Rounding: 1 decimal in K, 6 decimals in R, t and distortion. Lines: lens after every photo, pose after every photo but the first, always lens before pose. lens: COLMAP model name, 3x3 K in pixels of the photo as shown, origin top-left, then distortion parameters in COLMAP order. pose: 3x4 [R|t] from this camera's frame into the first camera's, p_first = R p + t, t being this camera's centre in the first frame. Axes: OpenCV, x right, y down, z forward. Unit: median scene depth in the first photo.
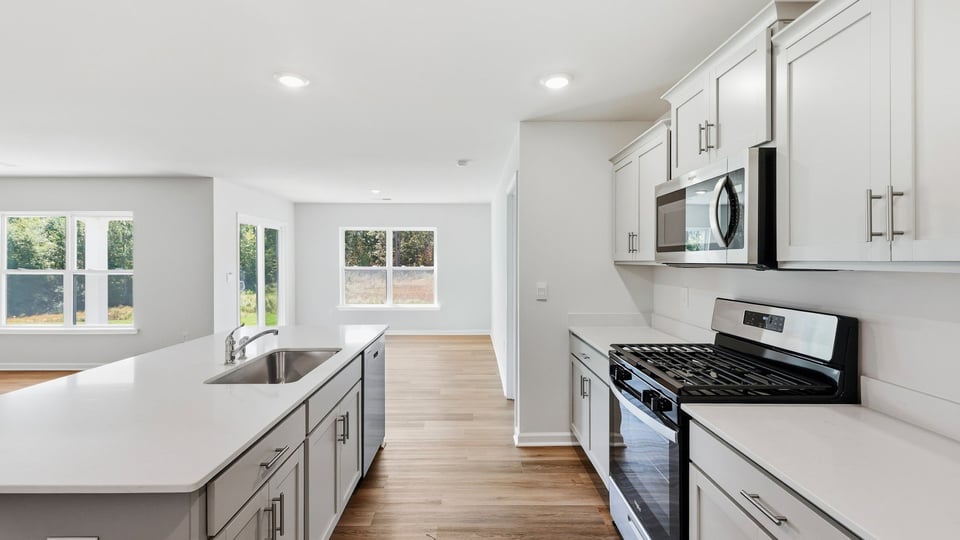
lens RADIAL K [[417.8, 0, 470.6], [0, 417.8, 263.6], [0, 0, 1]] dist [0.012255, -0.002001]
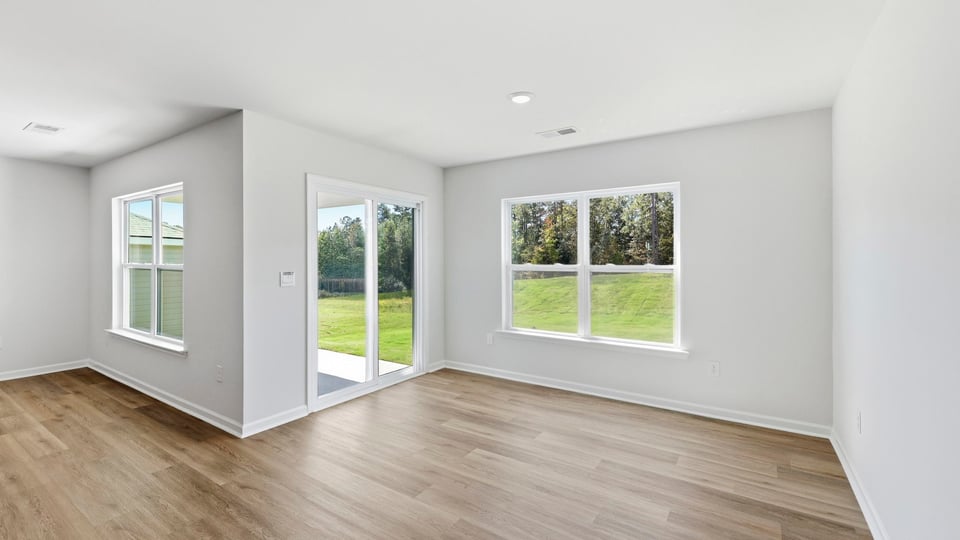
lens RADIAL K [[417.8, 0, 474.6], [0, 417.8, 259.6], [0, 0, 1]] dist [0.012255, -0.002001]
pose [[0.833017, 0.000200, -0.553247, -0.011506], [-0.005161, 0.999959, -0.007410, 0.005072], [0.553223, 0.009028, 0.832985, 0.471046]]
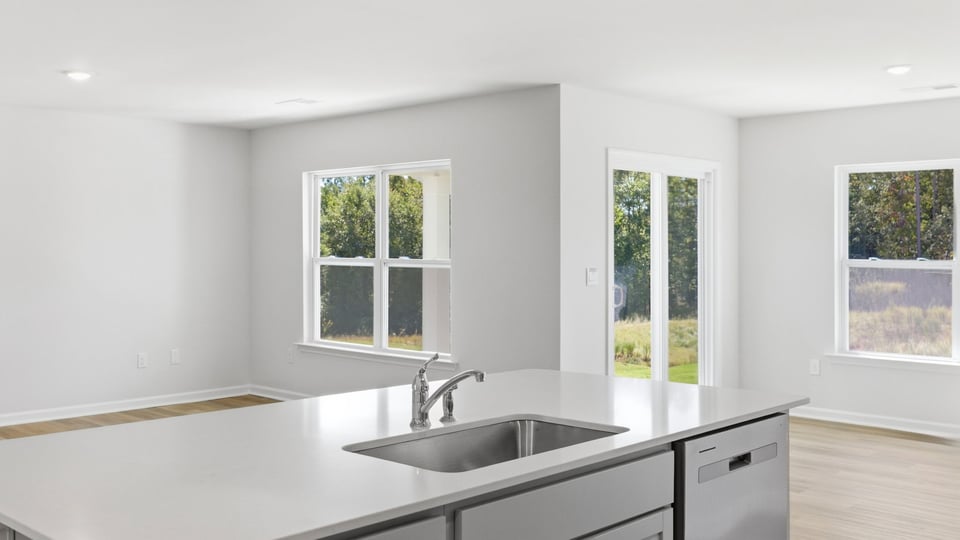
lens RADIAL K [[964.6, 0, 482.0], [0, 964.6, 259.9], [0, 0, 1]] dist [0.025071, 0.000000]
pose [[0.735582, 0.009507, -0.677369, 0.088212], [-0.006702, 0.999955, 0.006757, 0.003733], [0.677403, -0.000431, 0.735612, 0.035564]]
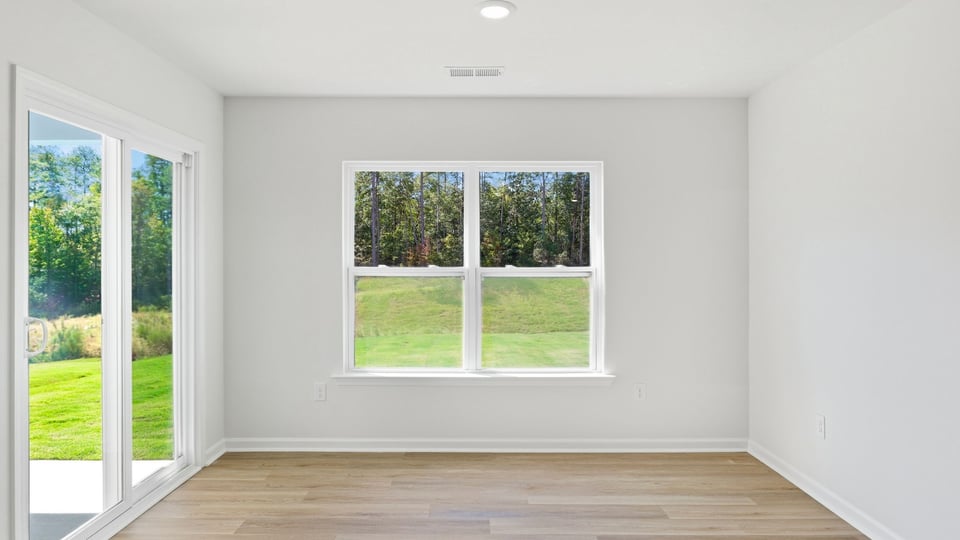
lens RADIAL K [[597.7, 0, 479.7], [0, 597.7, 253.8], [0, 0, 1]] dist [-0.001122, -0.000532]
pose [[0.999945, 0.000882, 0.010471, -0.194329], [-0.000690, 0.999832, -0.018303, 0.005093], [-0.010485, 0.018294, 0.999778, 0.461287]]
